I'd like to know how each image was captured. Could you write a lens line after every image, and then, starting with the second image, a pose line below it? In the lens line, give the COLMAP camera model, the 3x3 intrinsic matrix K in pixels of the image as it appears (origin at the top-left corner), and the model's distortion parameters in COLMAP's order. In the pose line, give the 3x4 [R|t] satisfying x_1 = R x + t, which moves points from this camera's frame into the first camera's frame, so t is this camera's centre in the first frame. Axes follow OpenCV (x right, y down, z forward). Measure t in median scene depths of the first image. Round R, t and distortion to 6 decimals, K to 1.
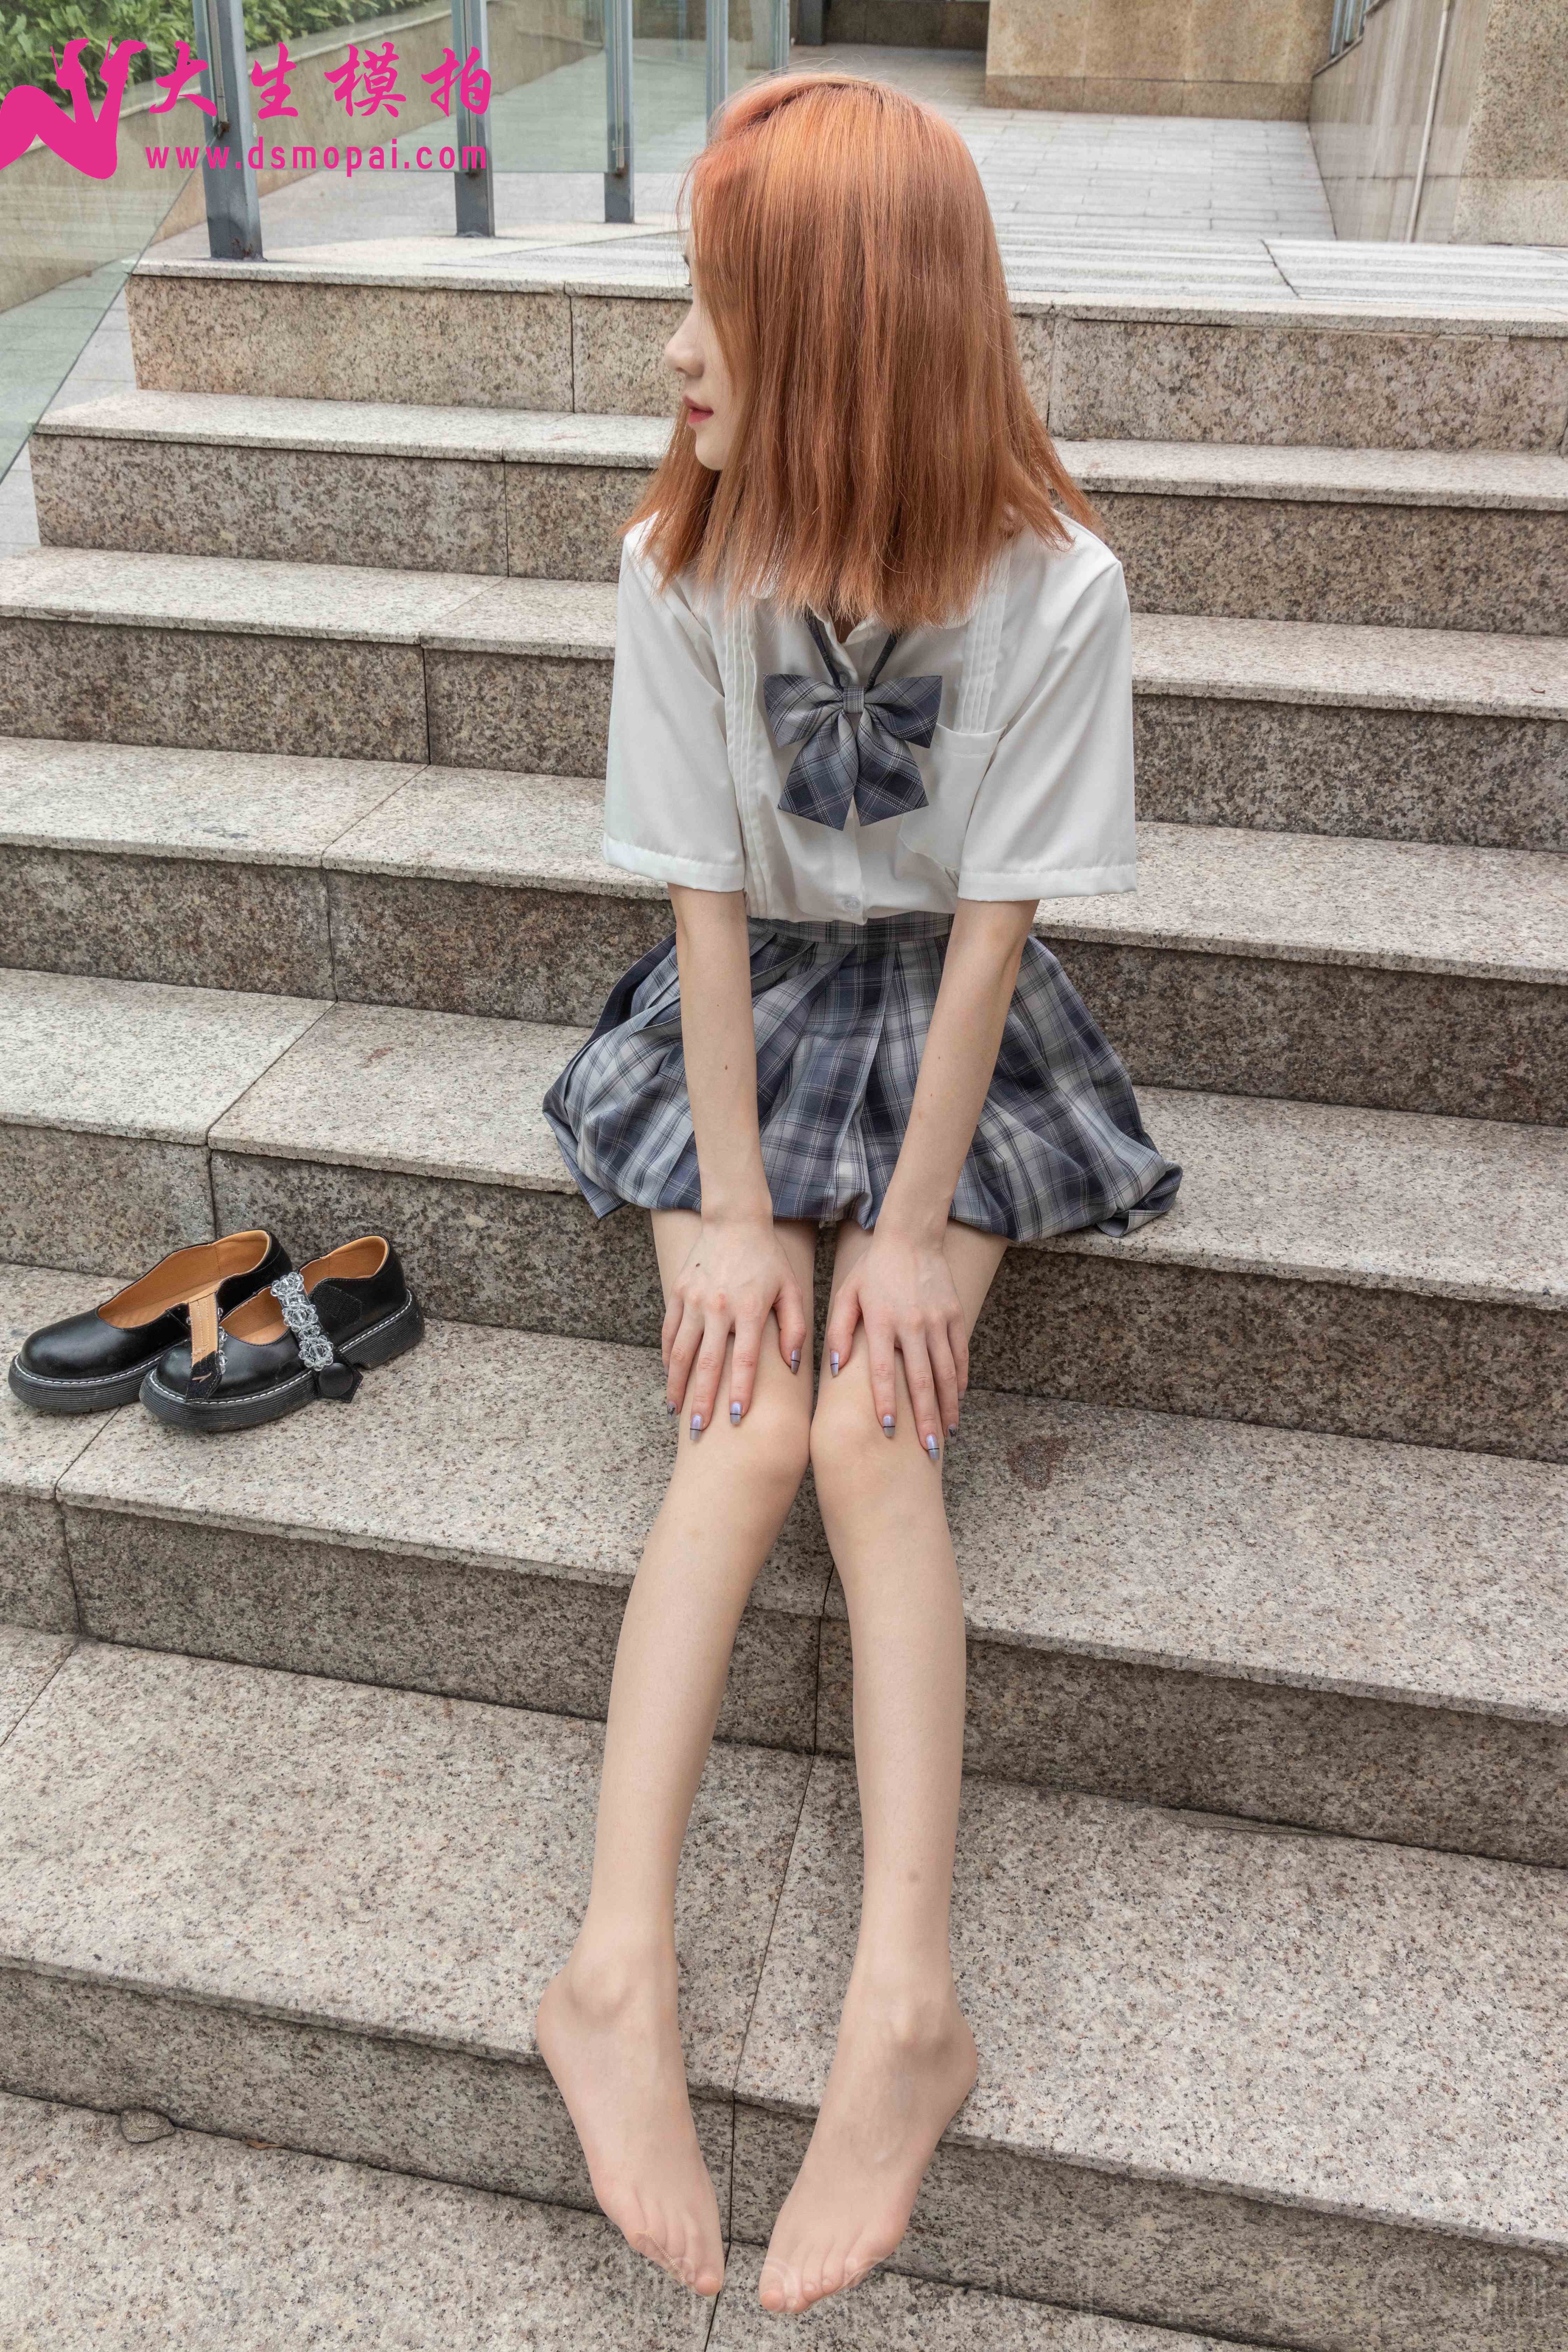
lens RADIAL K [[1999.8, 0, 817.2], [0, 1999.8, 1177.1], [0, 0, 1]] dist [-0.028082, 0.066357]
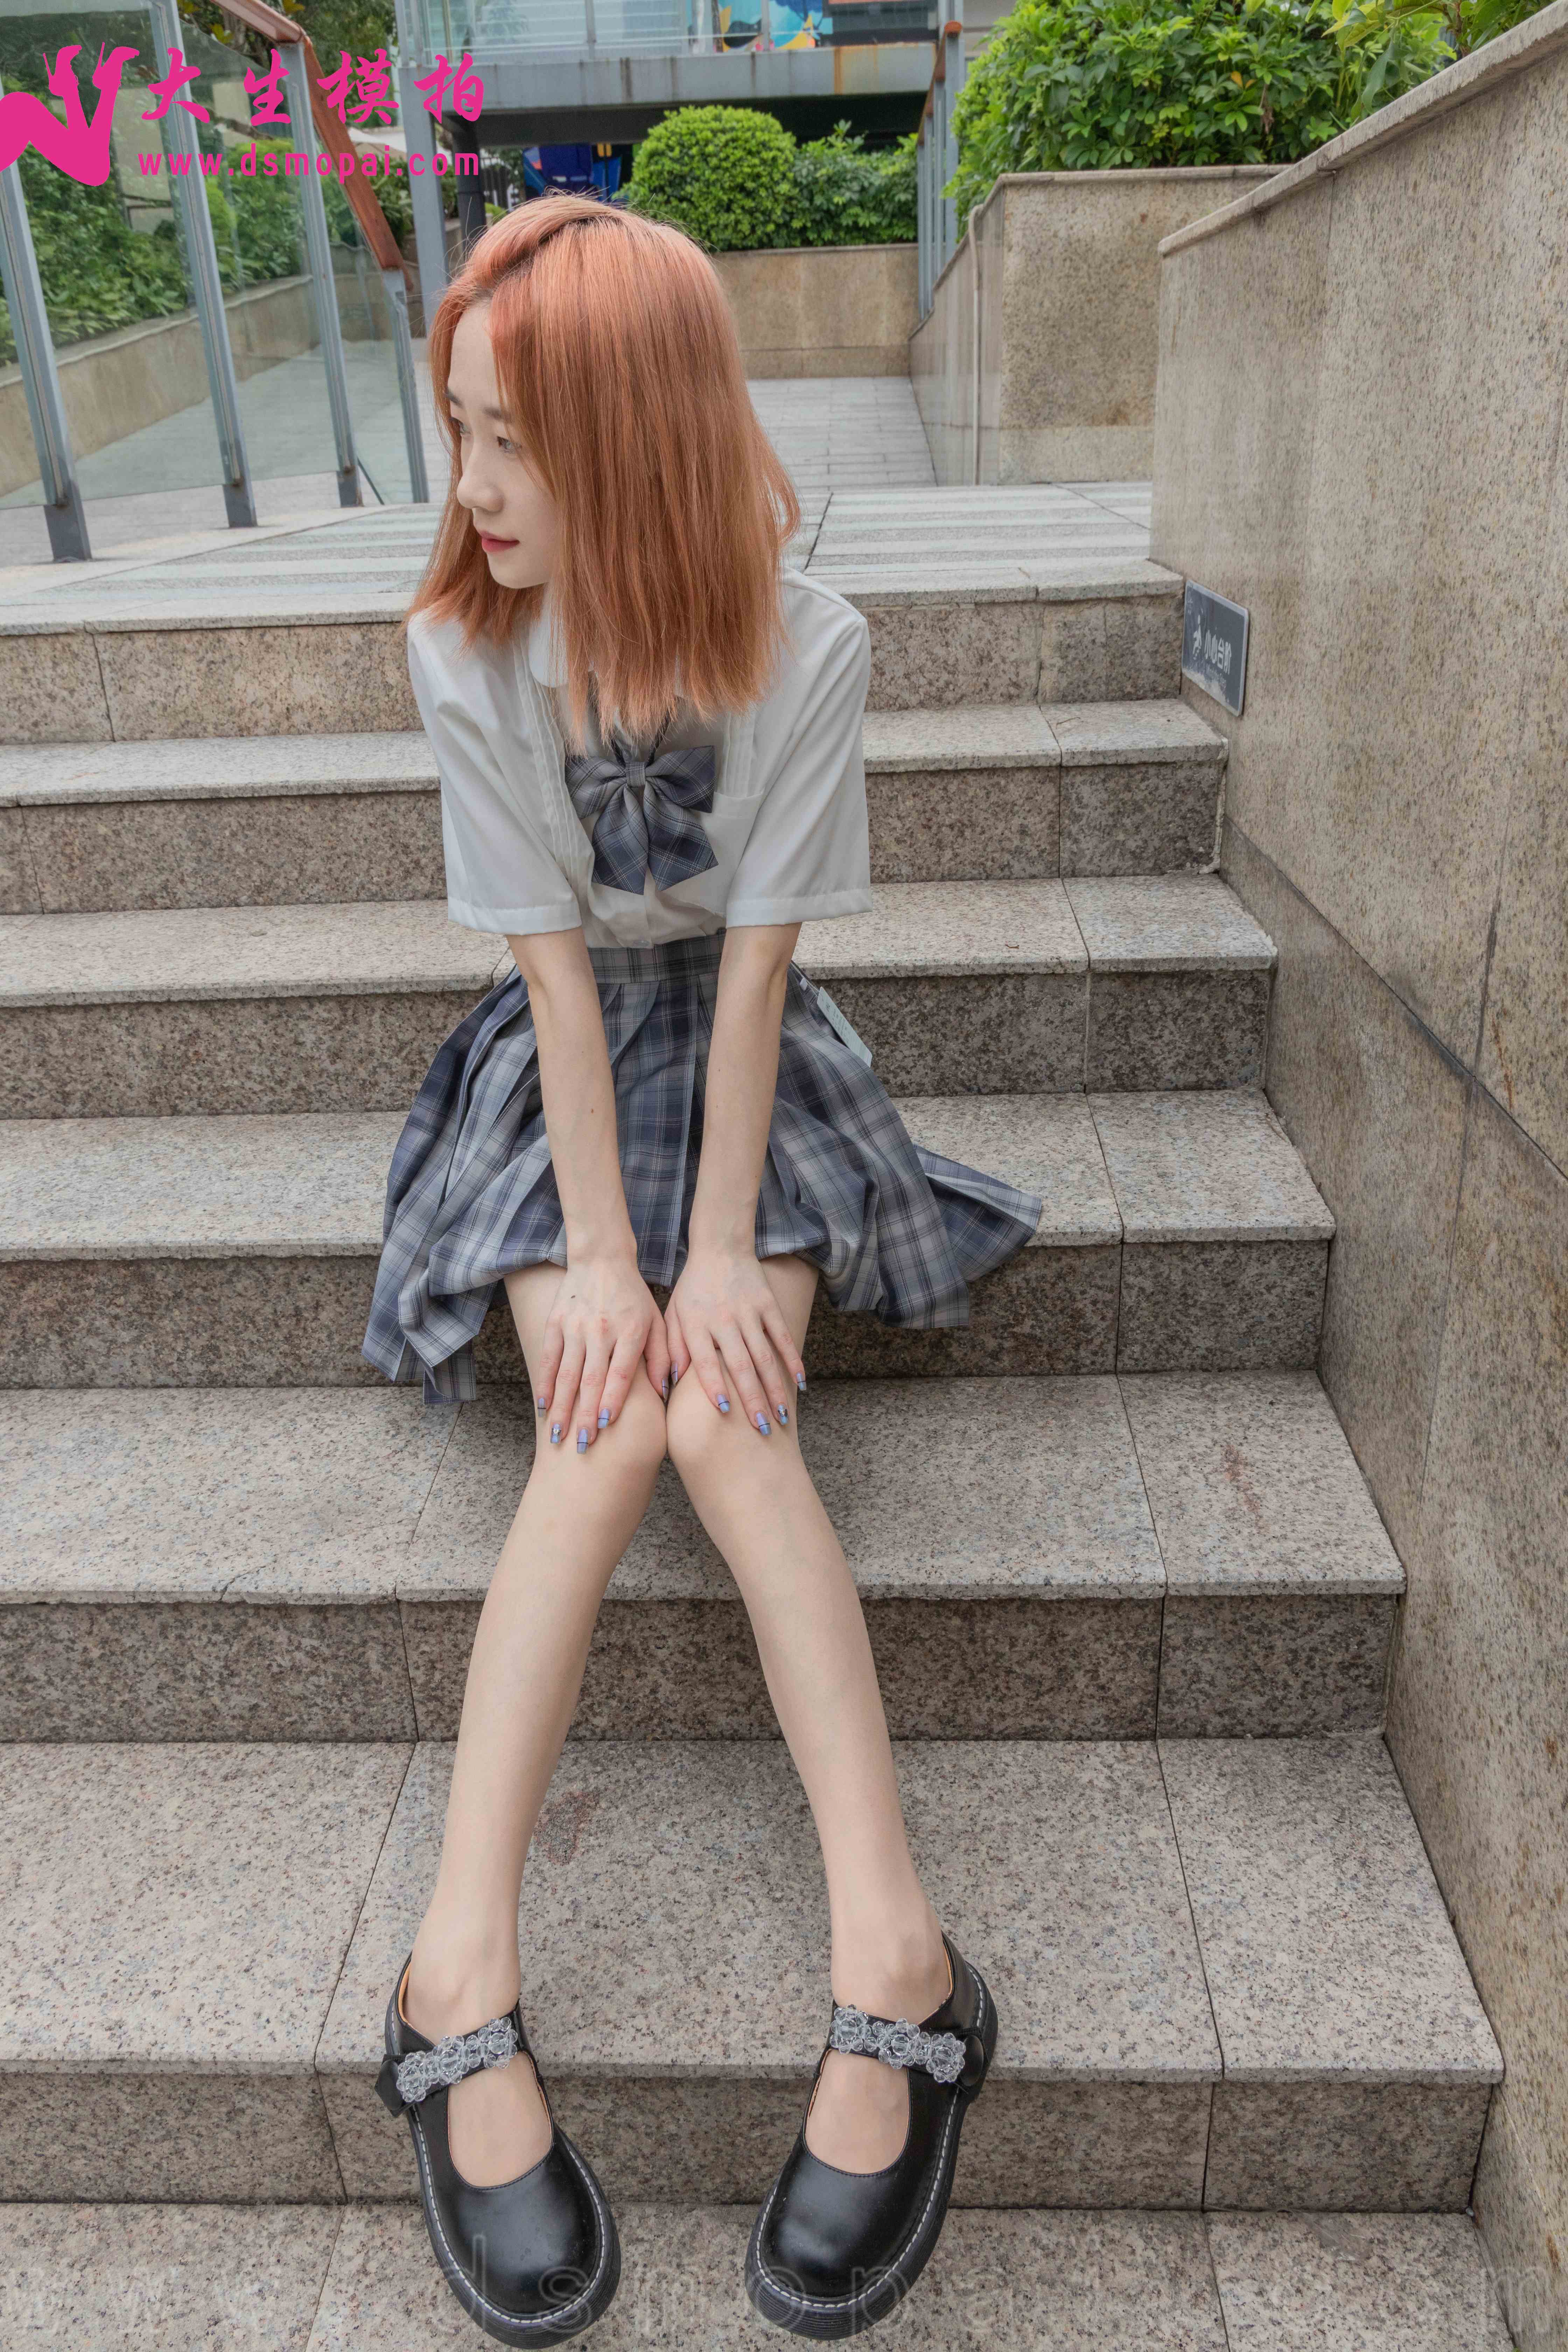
lens RADIAL K [[1749.9, 0, 824.9], [0, 1749.9, 1175.6], [0, 0, 1]] dist [-0.047331, 0.063640]
pose [[0.985369, -0.124905, 0.115961, 0.185095], [0.131632, 0.989920, -0.052256, -0.112741], [-0.108265, 0.066756, 0.991878, 0.145152]]
